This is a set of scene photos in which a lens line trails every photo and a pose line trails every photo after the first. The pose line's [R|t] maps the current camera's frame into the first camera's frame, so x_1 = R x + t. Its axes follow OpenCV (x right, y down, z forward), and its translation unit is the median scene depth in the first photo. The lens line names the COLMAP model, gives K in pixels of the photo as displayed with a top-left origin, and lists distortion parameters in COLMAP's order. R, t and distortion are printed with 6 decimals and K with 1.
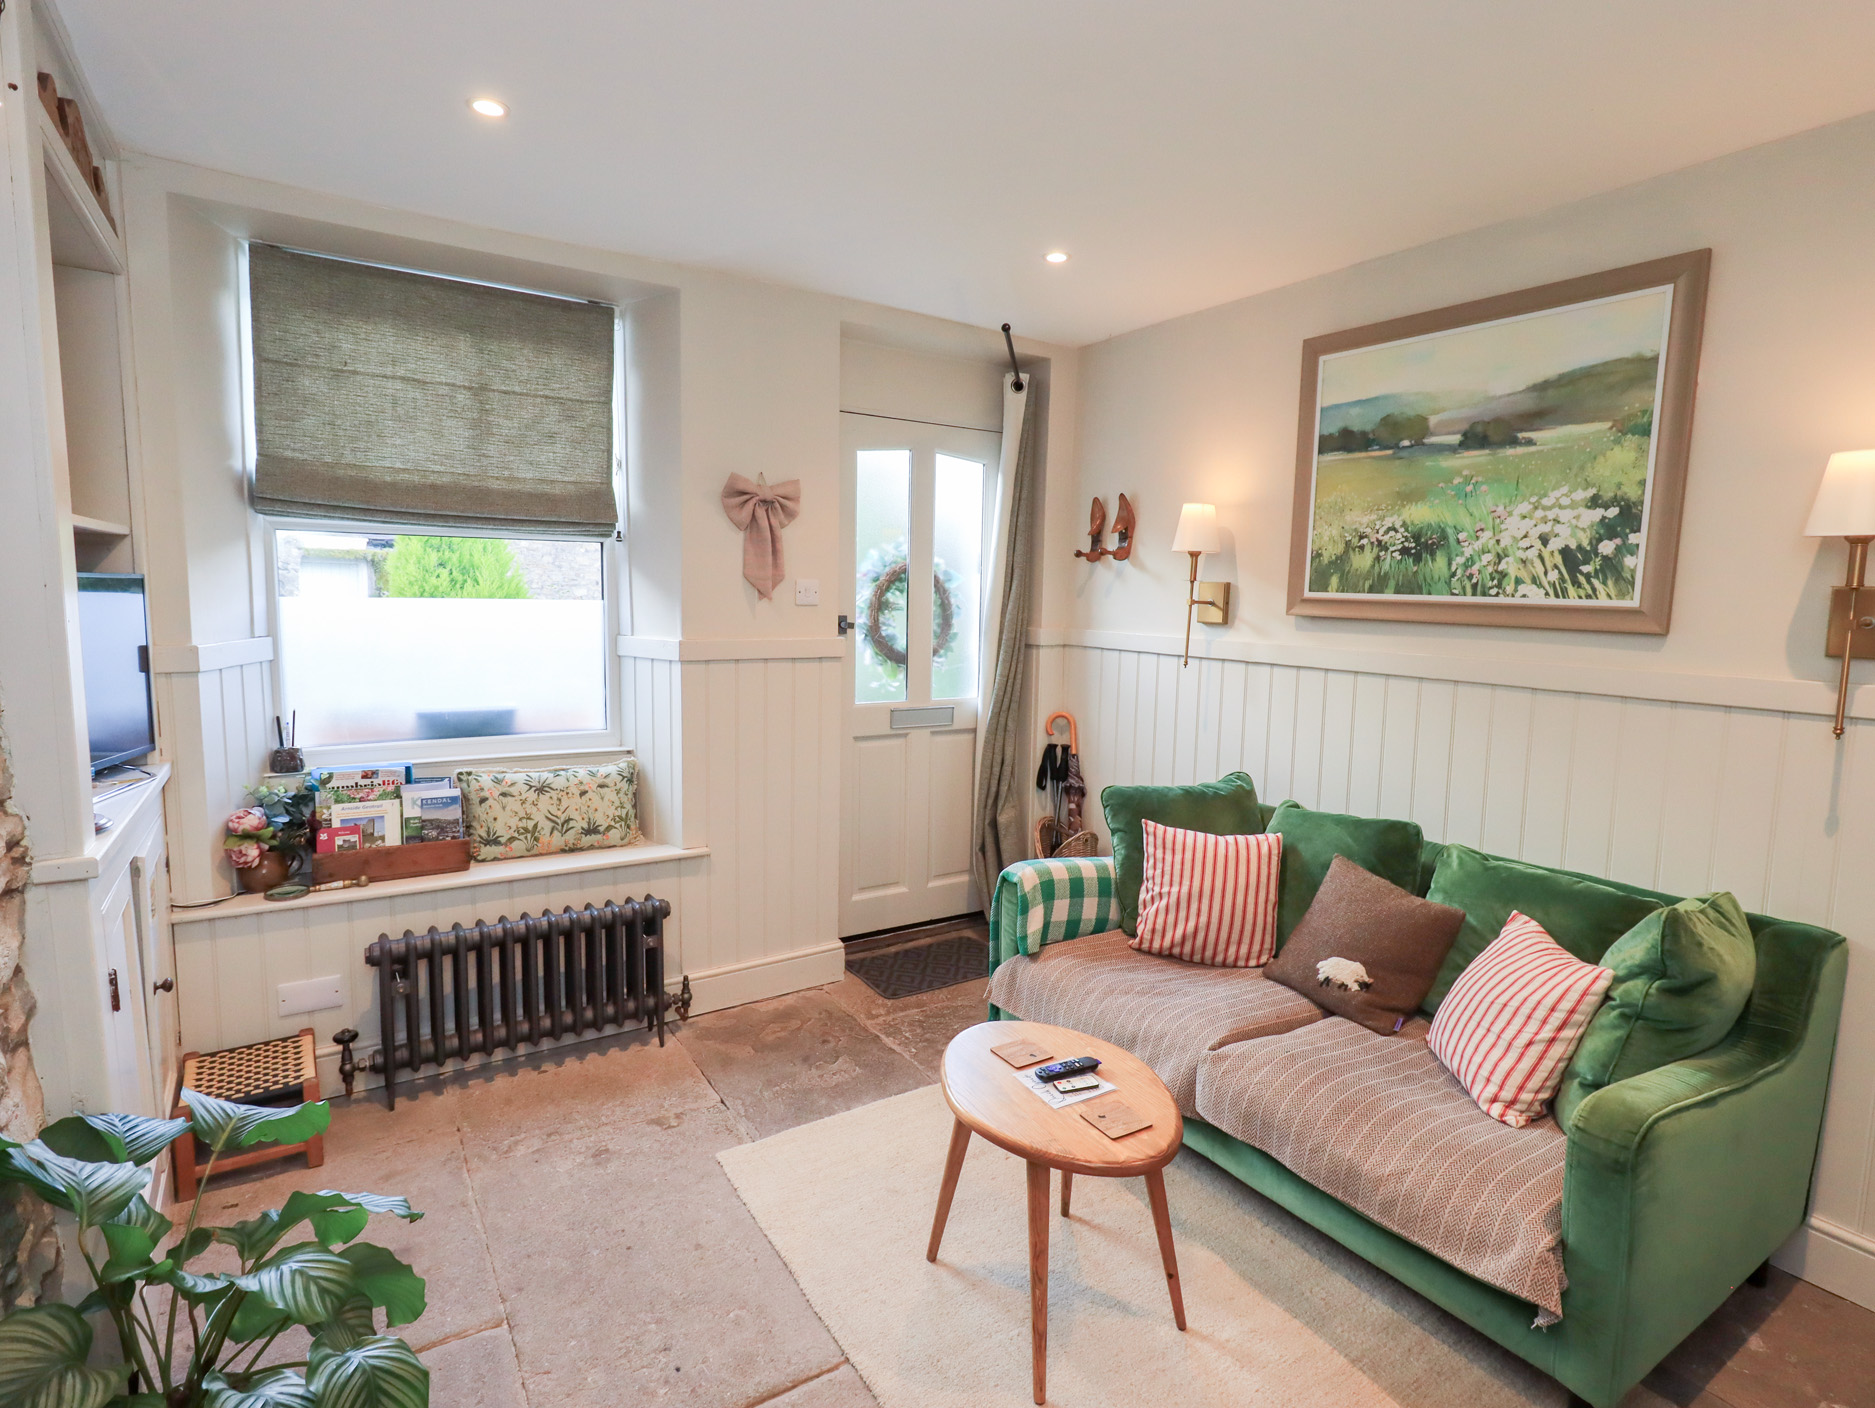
lens RADIAL K [[992.1, 0, 955.9], [0, 992.1, 702.9], [0, 0, 1]] dist [0.000771, 0.001006]
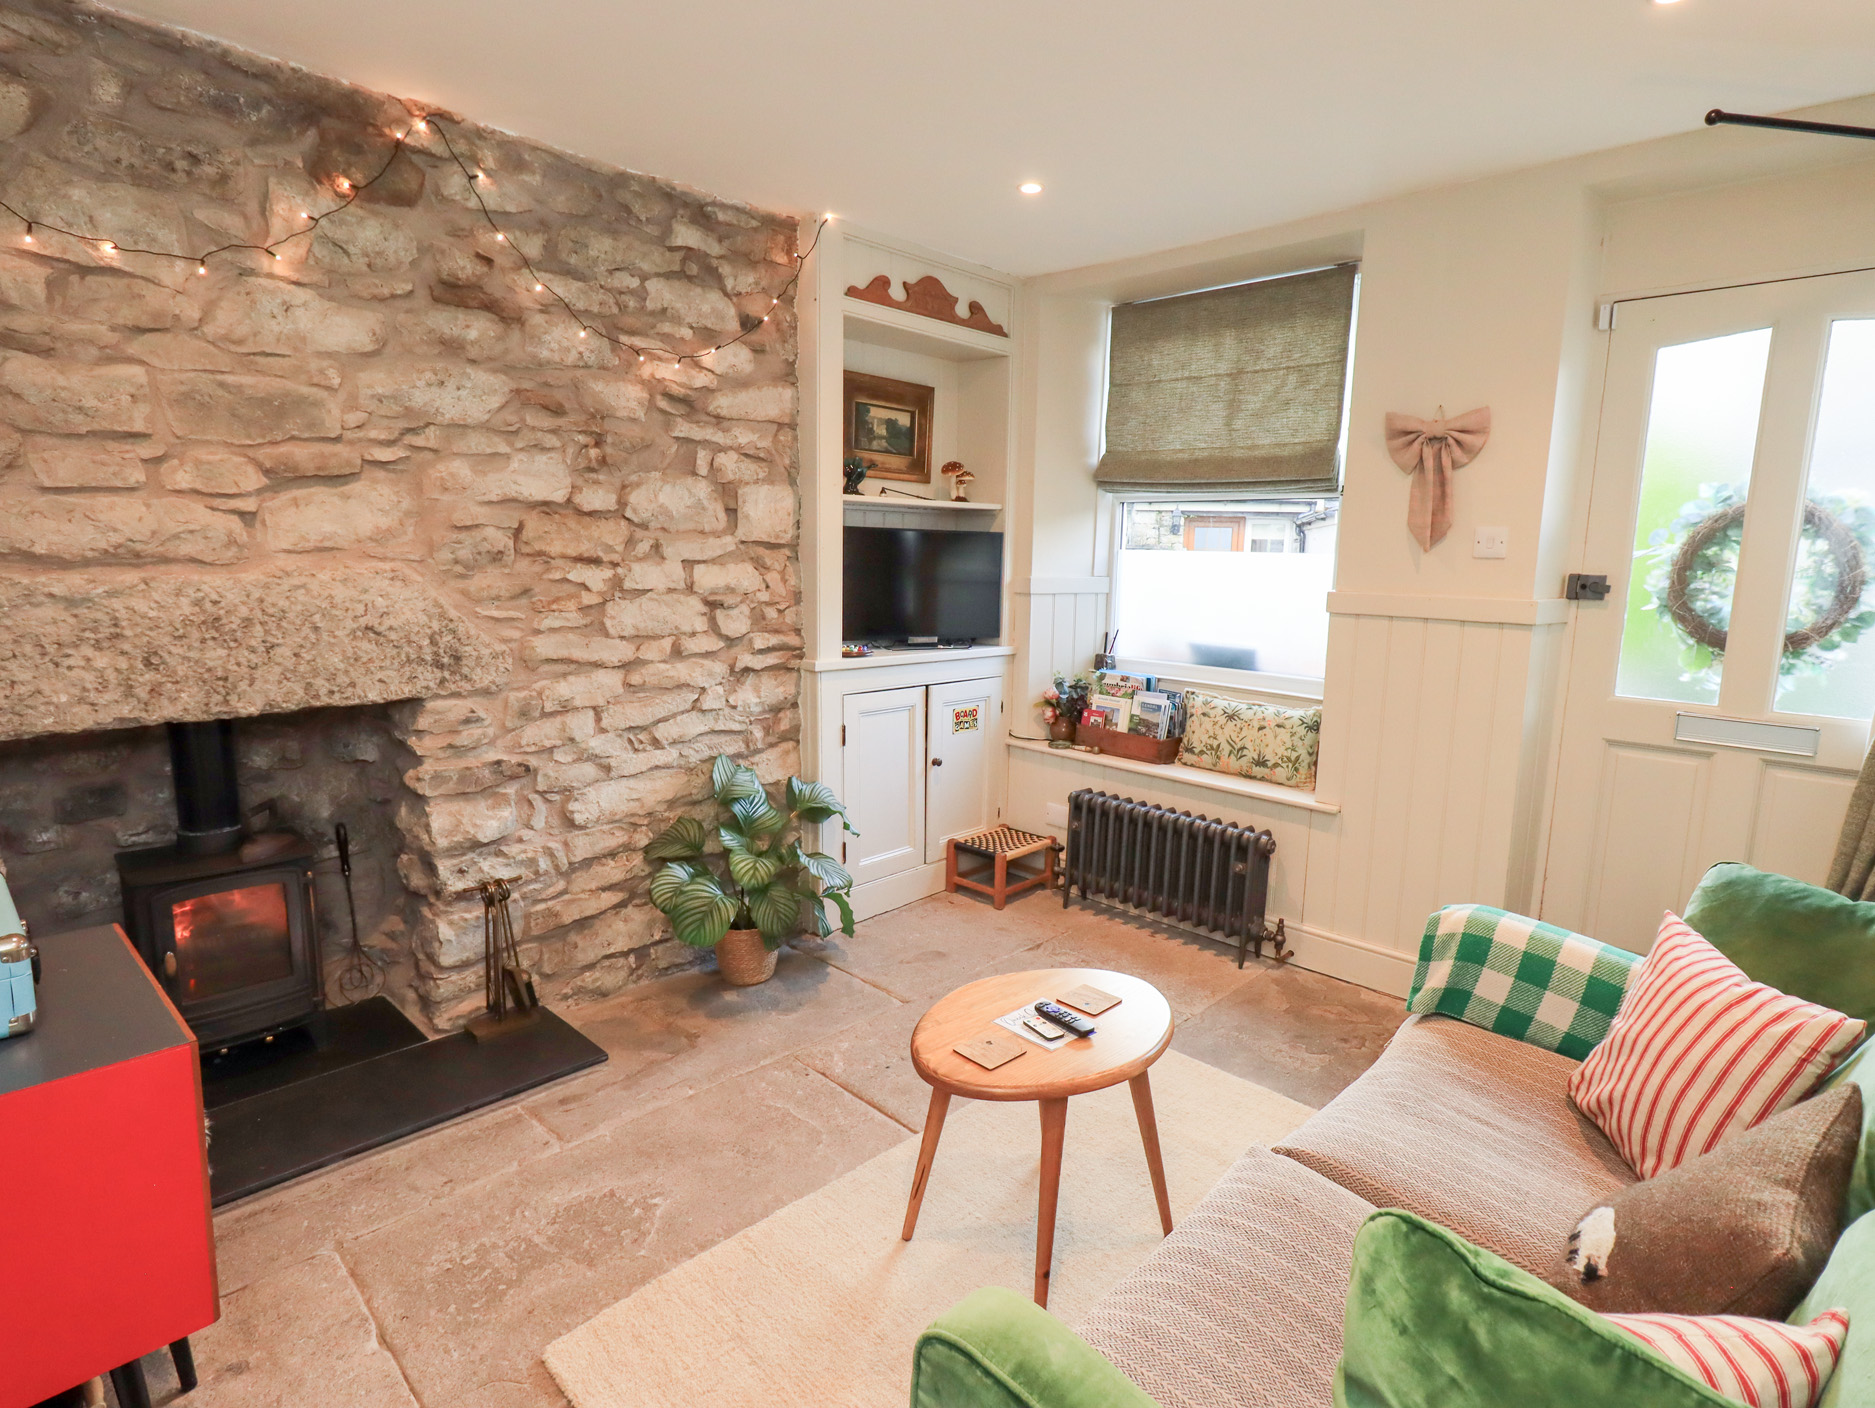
lens RADIAL K [[992.1, 0, 939.4], [0, 992.1, 705.1], [0, 0, 1]] dist [0.000771, 0.001006]
pose [[0.196659, 0.137749, -0.970748, 0.717142], [-0.131108, 0.984885, 0.113194, -0.013855], [0.971667, 0.105013, 0.211746, 0.481048]]
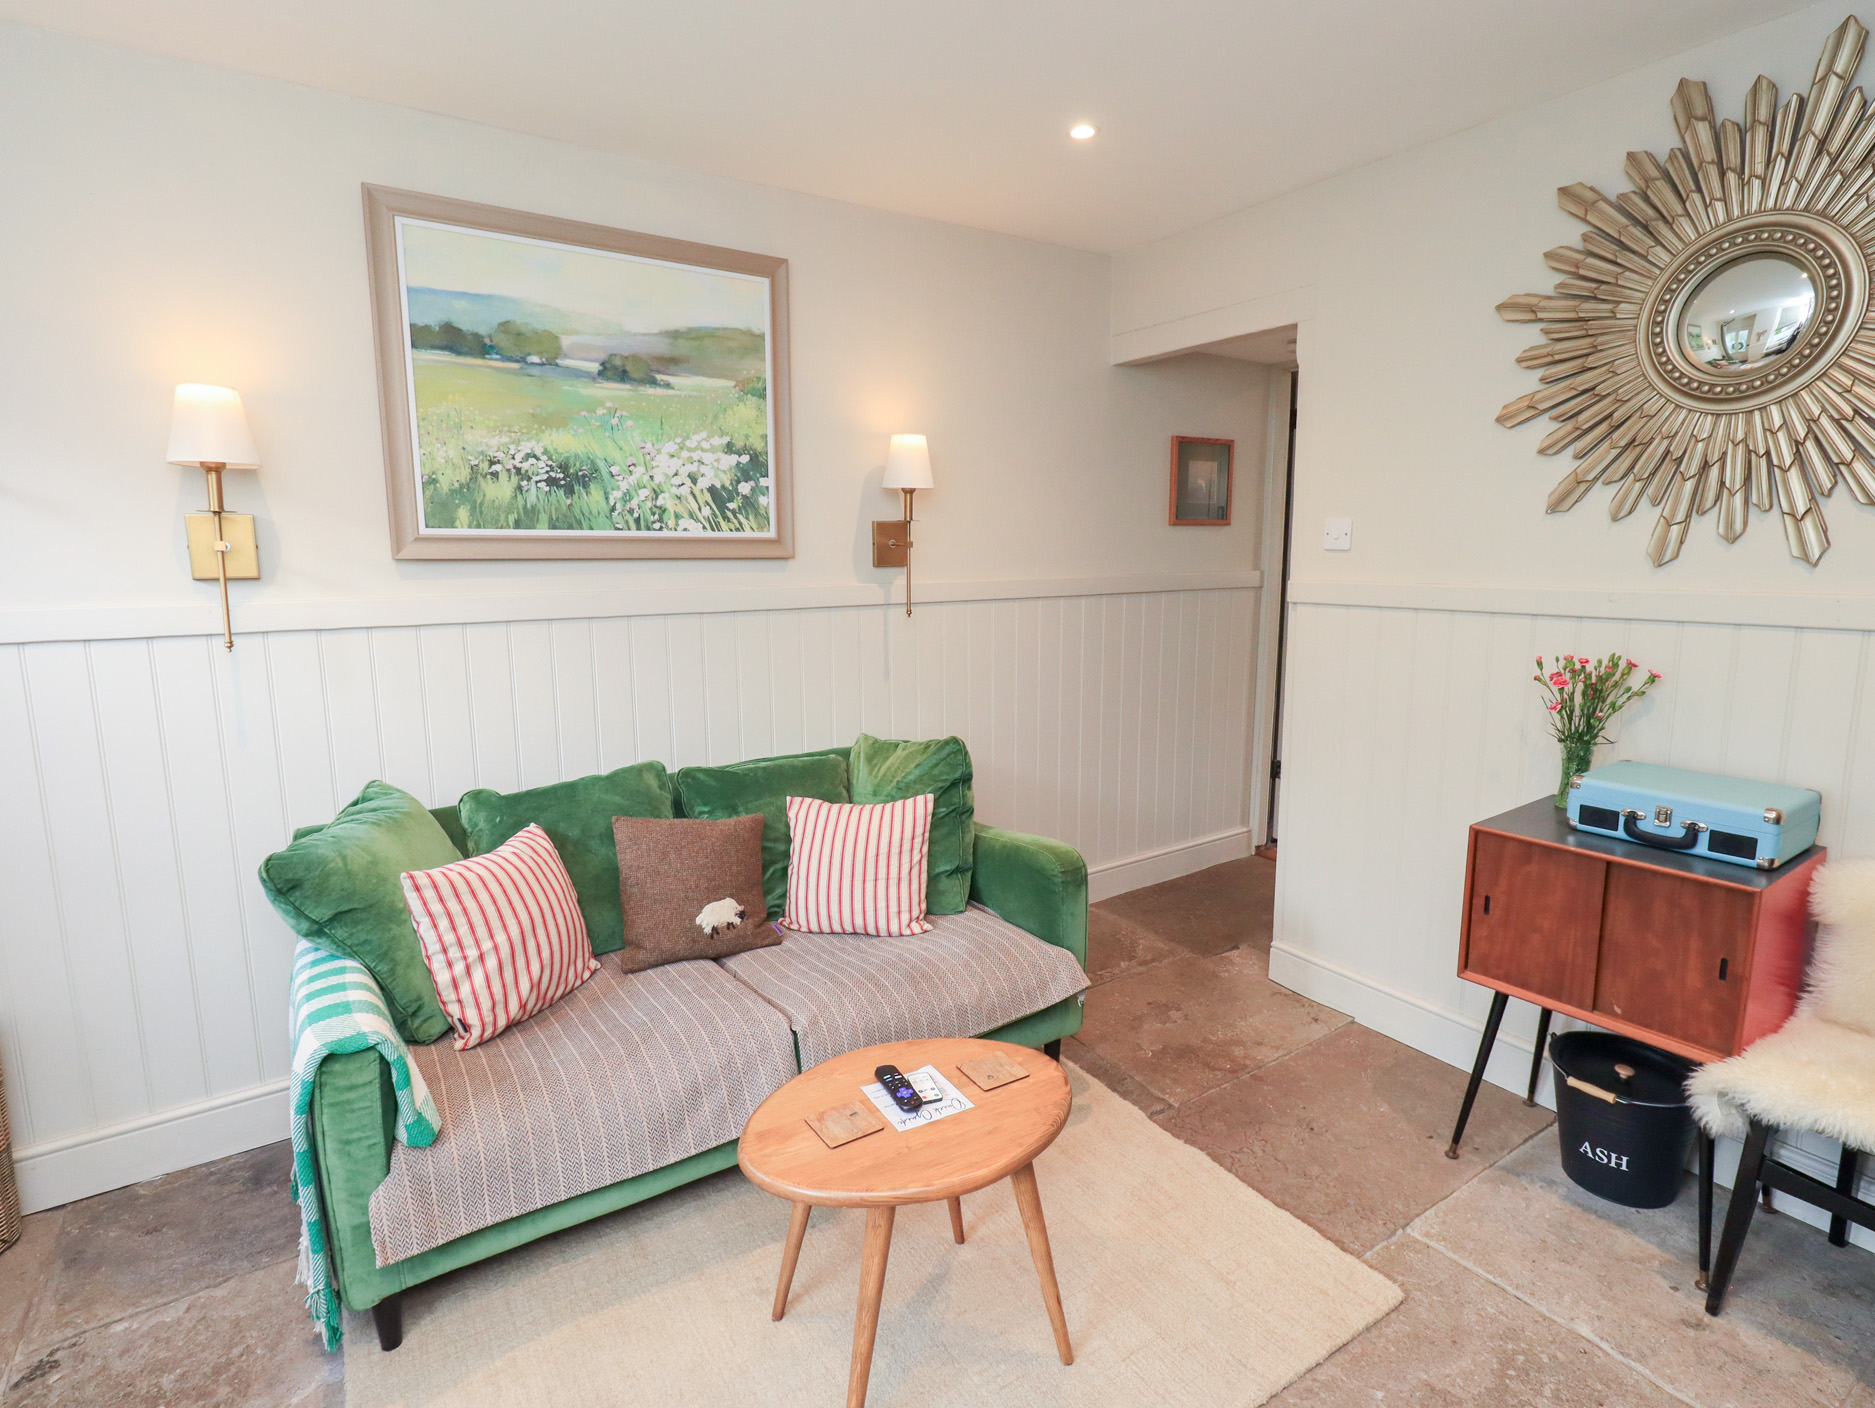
lens RADIAL K [[992.1, 0, 950.6], [0, 992.1, 698.5], [0, 0, 1]] dist [0.000771, 0.001006]
pose [[-0.029797, -0.177458, 0.983677, -0.503738], [0.116906, 0.976741, 0.179748, -0.082126], [-0.992696, 0.120354, -0.008358, 0.688145]]
